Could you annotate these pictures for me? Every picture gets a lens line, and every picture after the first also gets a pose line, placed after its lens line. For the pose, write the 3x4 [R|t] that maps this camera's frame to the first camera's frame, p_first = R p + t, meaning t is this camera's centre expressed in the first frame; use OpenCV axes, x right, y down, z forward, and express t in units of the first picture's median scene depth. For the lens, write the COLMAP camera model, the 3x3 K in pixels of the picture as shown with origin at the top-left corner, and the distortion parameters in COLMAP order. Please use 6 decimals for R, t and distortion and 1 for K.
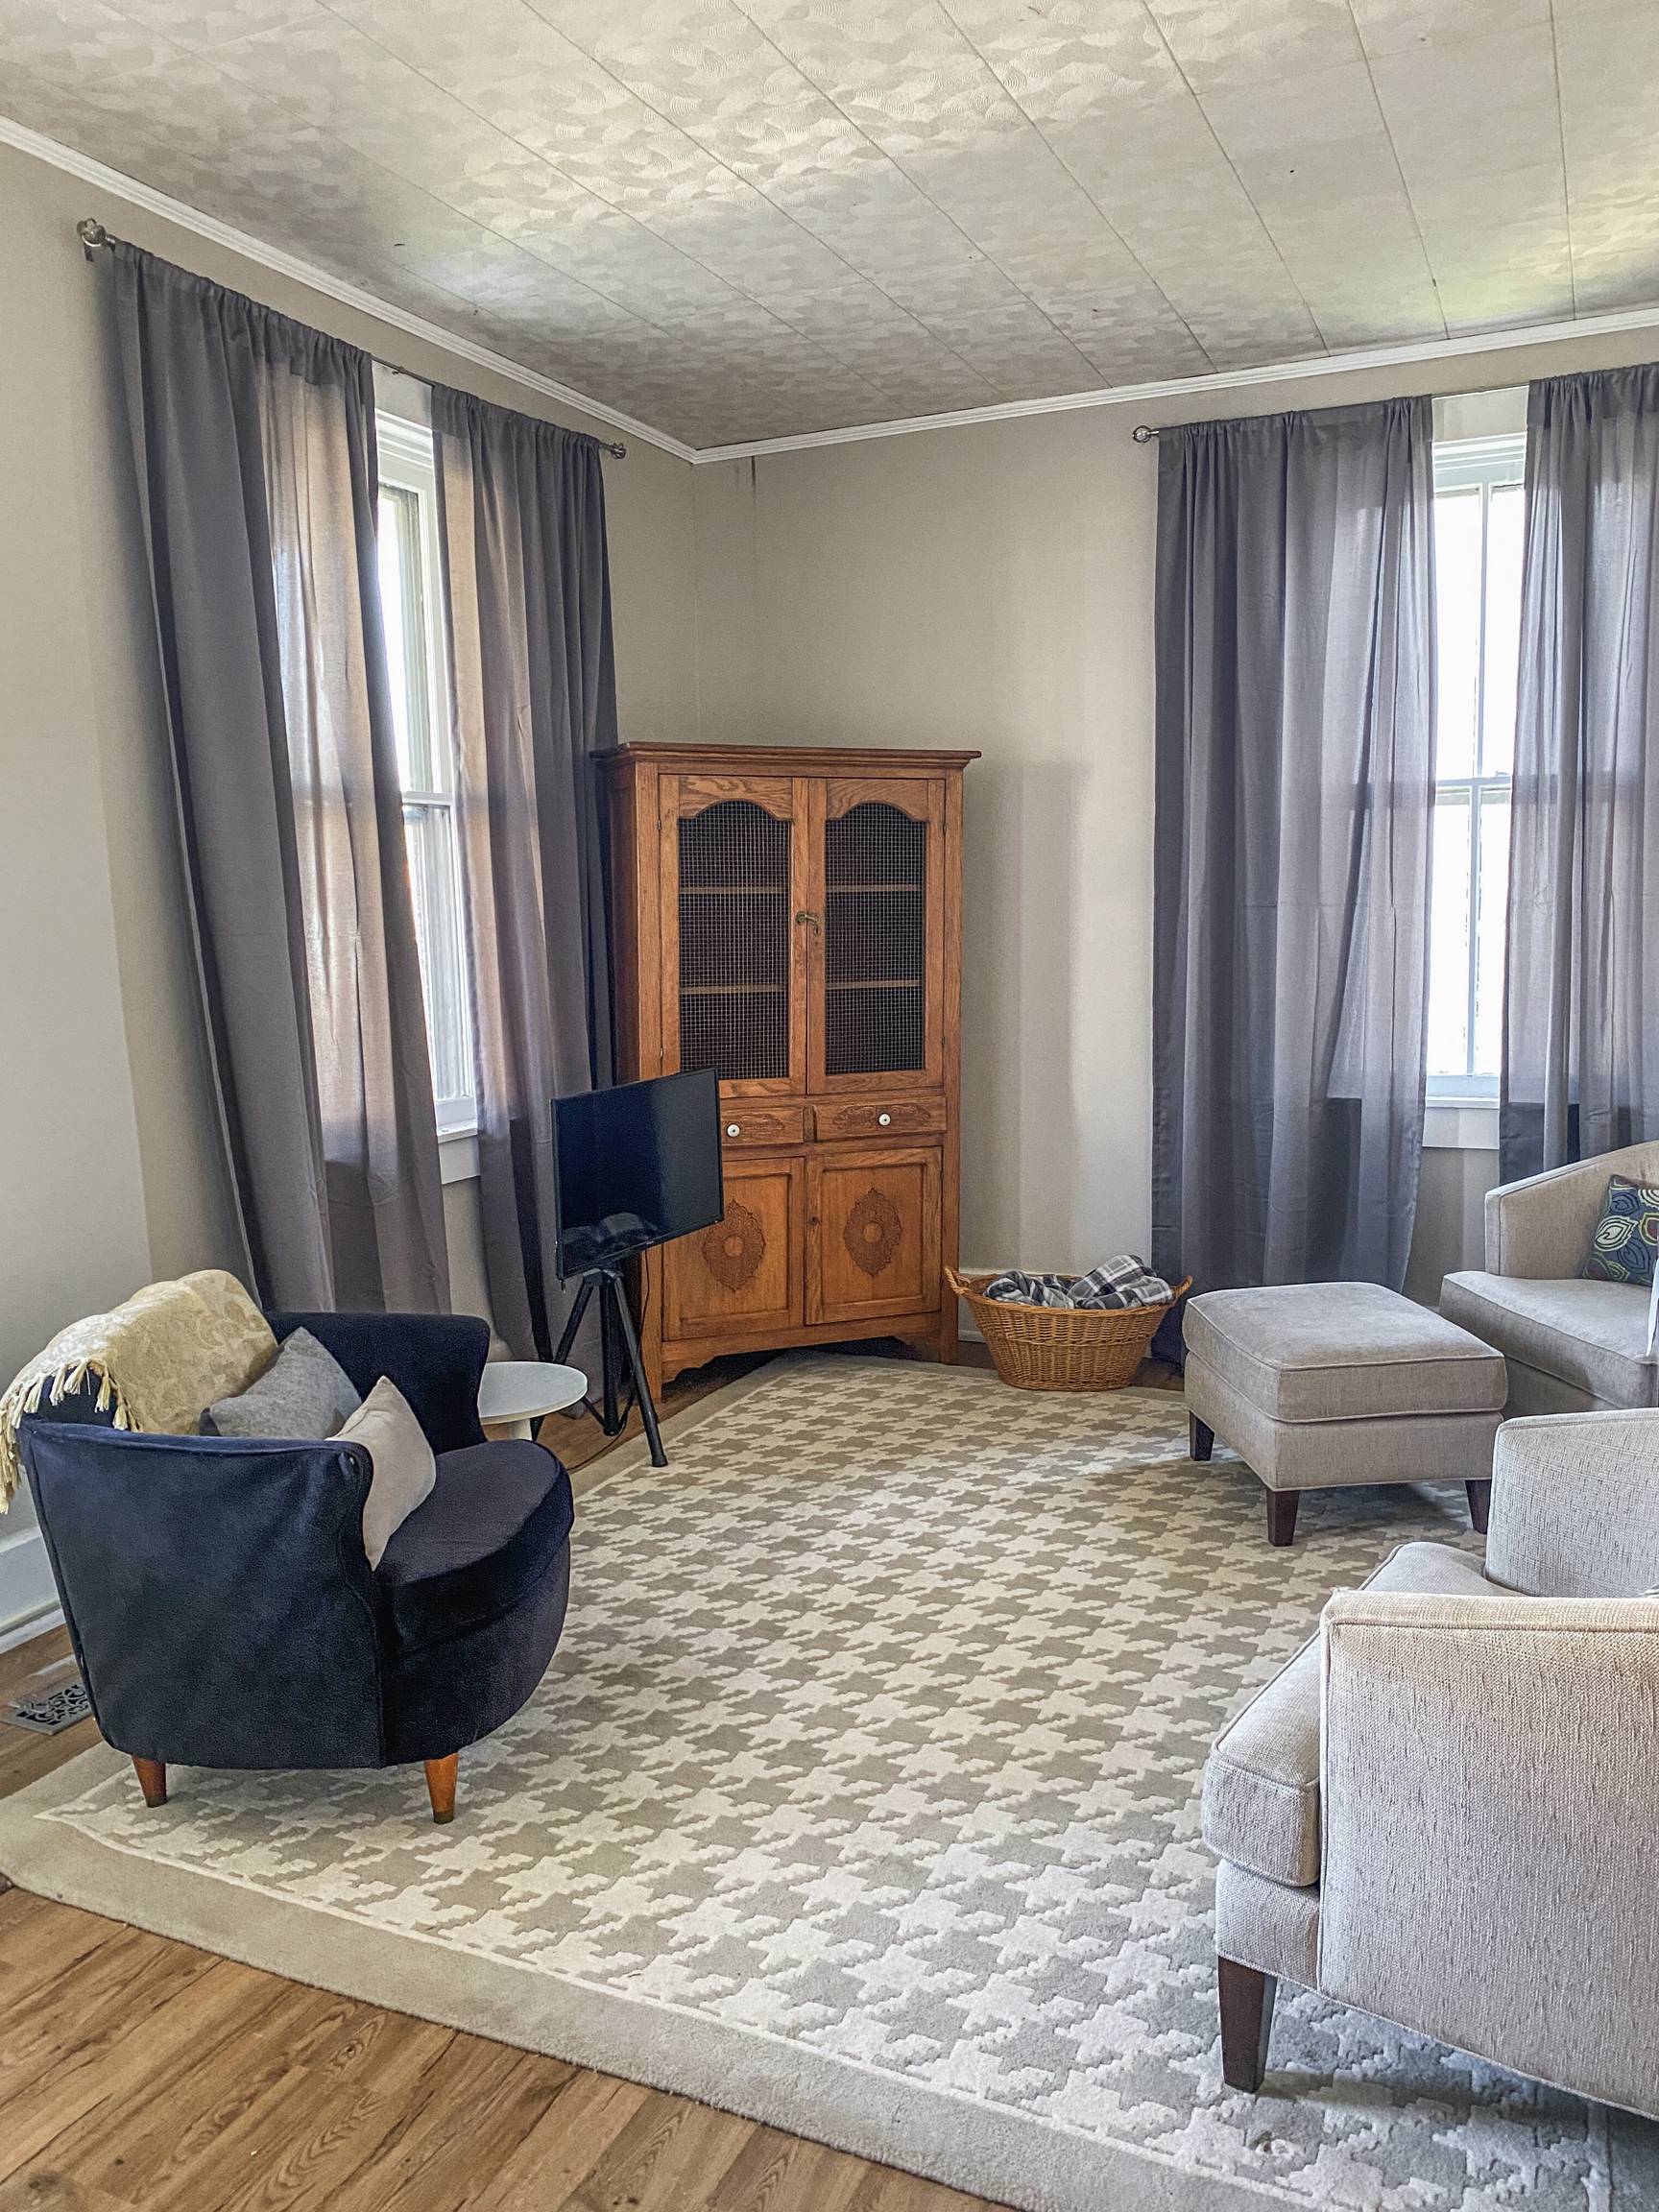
lens RADIAL K [[1673.0, 0, 844.1], [0, 1673.0, 1088.7], [0, 0, 1]] dist [0.051346, -0.035045]
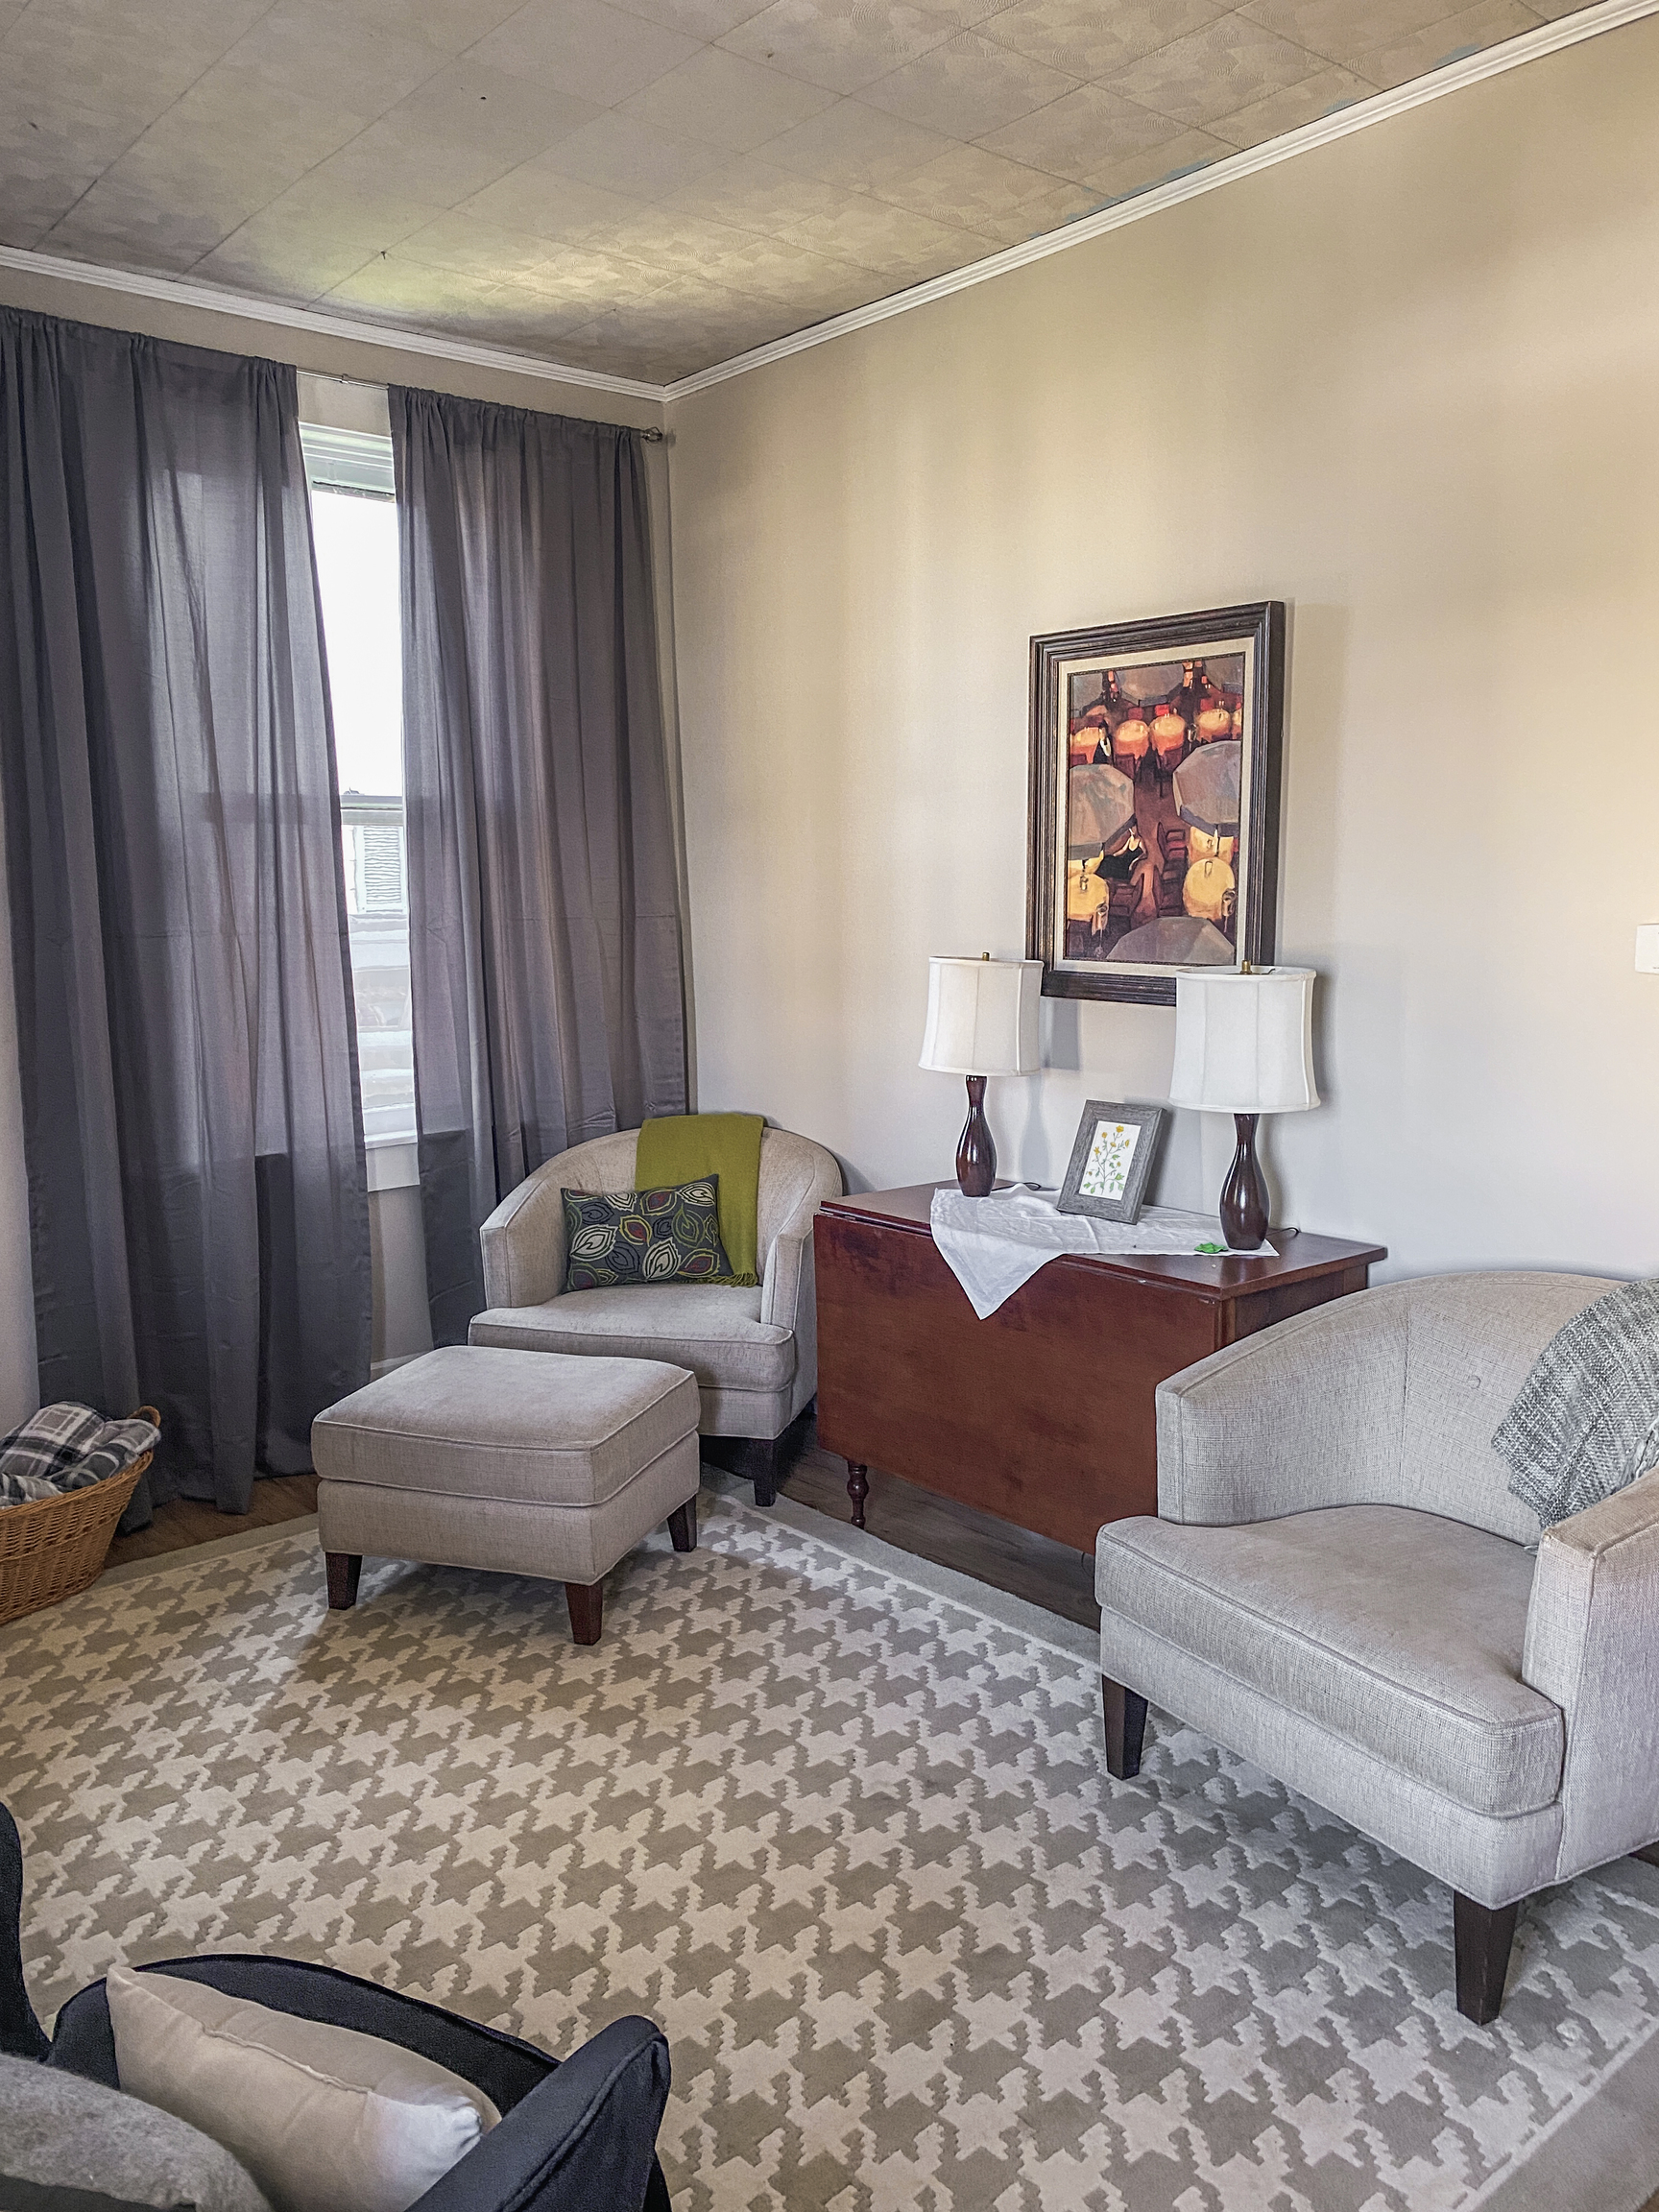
lens RADIAL K [[1673.0, 0, 877.0], [0, 1673.0, 1088.1], [0, 0, 1]] dist [0.051346, -0.035045]
pose [[0.432302, -0.105808, 0.895500, -0.399838], [0.113167, 0.991606, 0.062532, -0.055937], [-0.894600, 0.074309, 0.440647, 0.389175]]
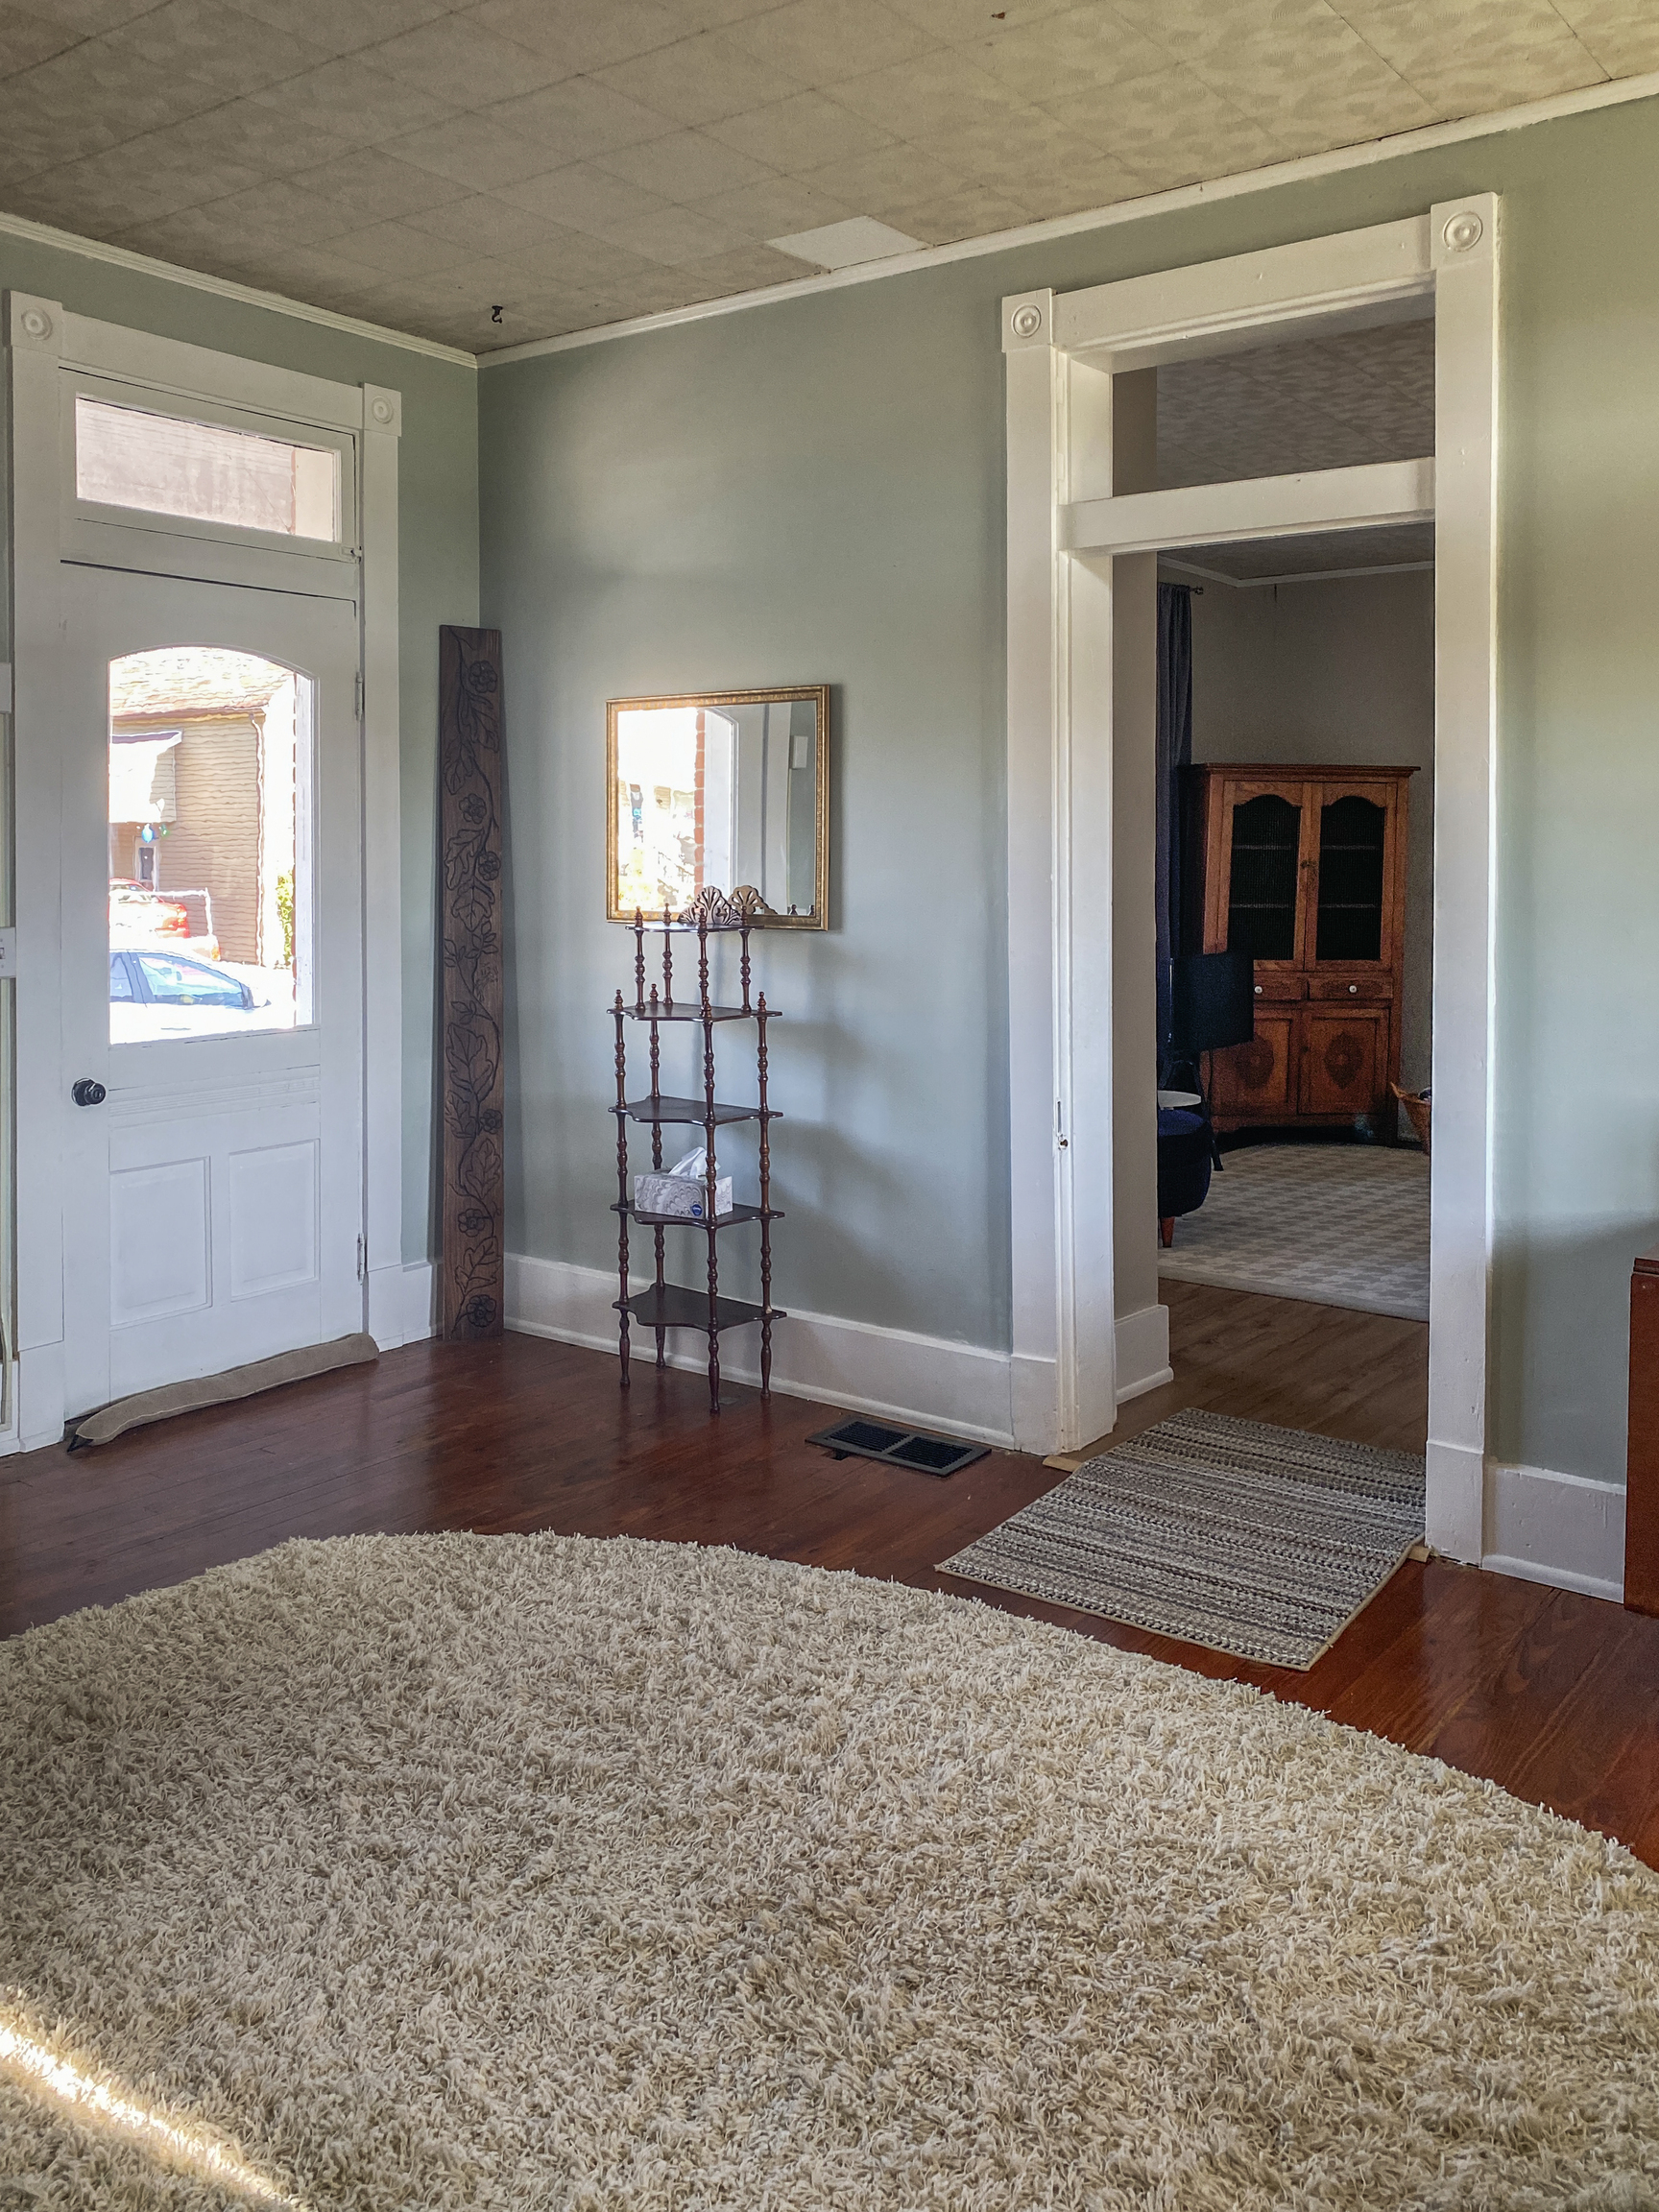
lens RADIAL K [[1673.0, 0, 847.9], [0, 1673.0, 940.9], [0, 0, 1]] dist [0.051346, -0.035045]
pose [[0.972034, 0.029980, -0.232919, -0.087329], [-0.044394, 0.997393, -0.056888, 0.102789], [0.230607, 0.065638, 0.970831, -0.836156]]
